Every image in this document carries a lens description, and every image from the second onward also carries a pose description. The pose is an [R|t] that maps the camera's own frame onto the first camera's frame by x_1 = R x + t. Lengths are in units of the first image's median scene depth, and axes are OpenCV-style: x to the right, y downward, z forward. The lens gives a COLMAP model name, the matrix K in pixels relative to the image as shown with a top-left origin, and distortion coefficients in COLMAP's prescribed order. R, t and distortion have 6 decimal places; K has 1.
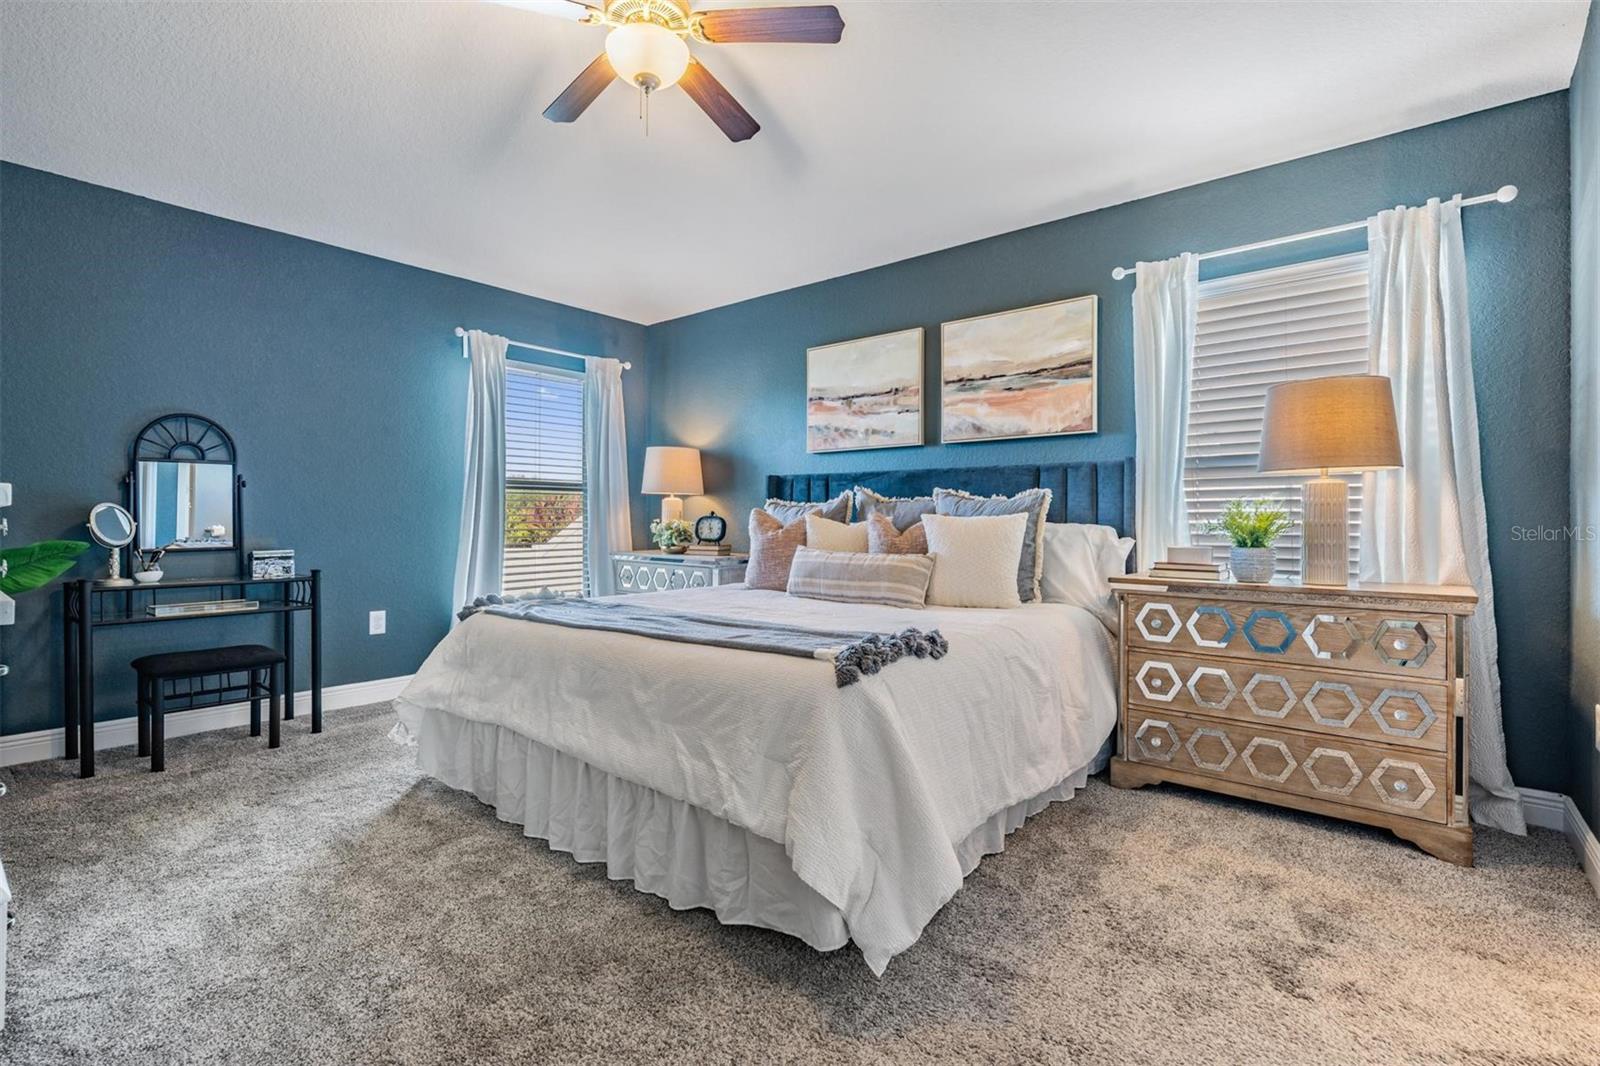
lens RADIAL K [[718.6, 0, 800.0], [0, 718.6, 533.0], [0, 0, 1]] dist [-0.000627, -0.000214]
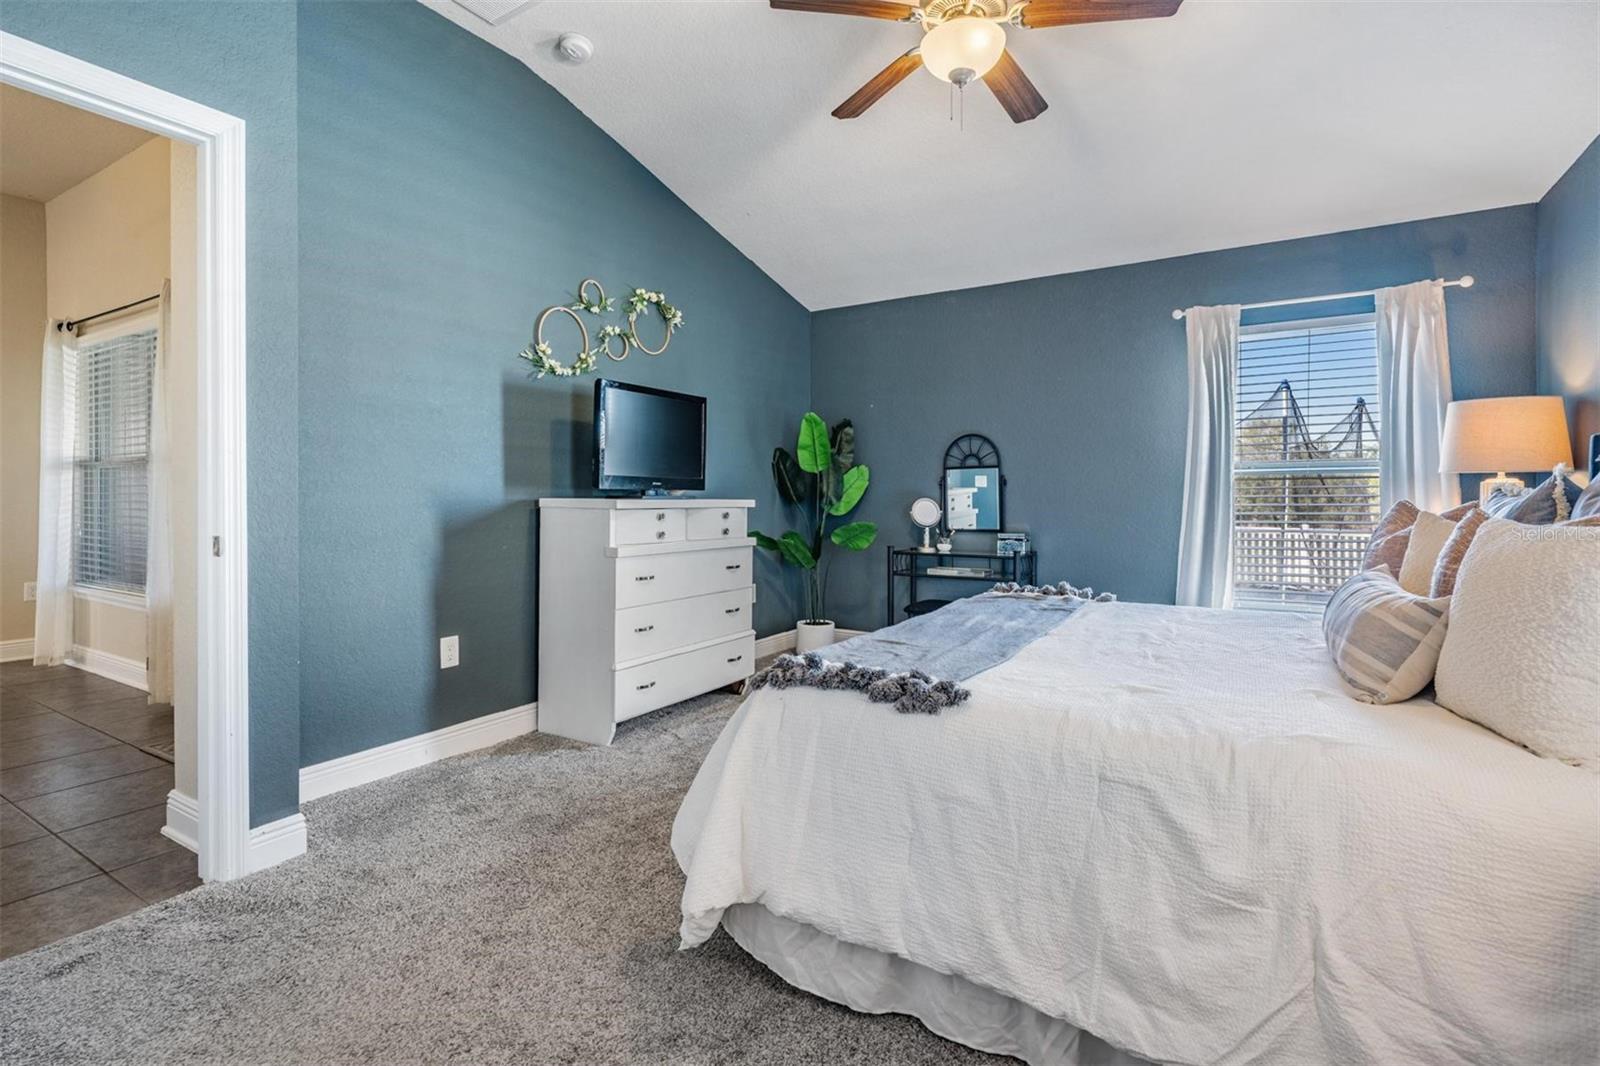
lens RADIAL K [[754.1, 0, 794.6], [0, 754.1, 508.6], [0, 0, 1]] dist [0.001439, -0.000427]
pose [[0.154829, 0.012964, -0.987856, 0.572053], [-0.017608, 0.999791, 0.010361, -0.029665], [0.987784, 0.015790, 0.155024, 0.445333]]
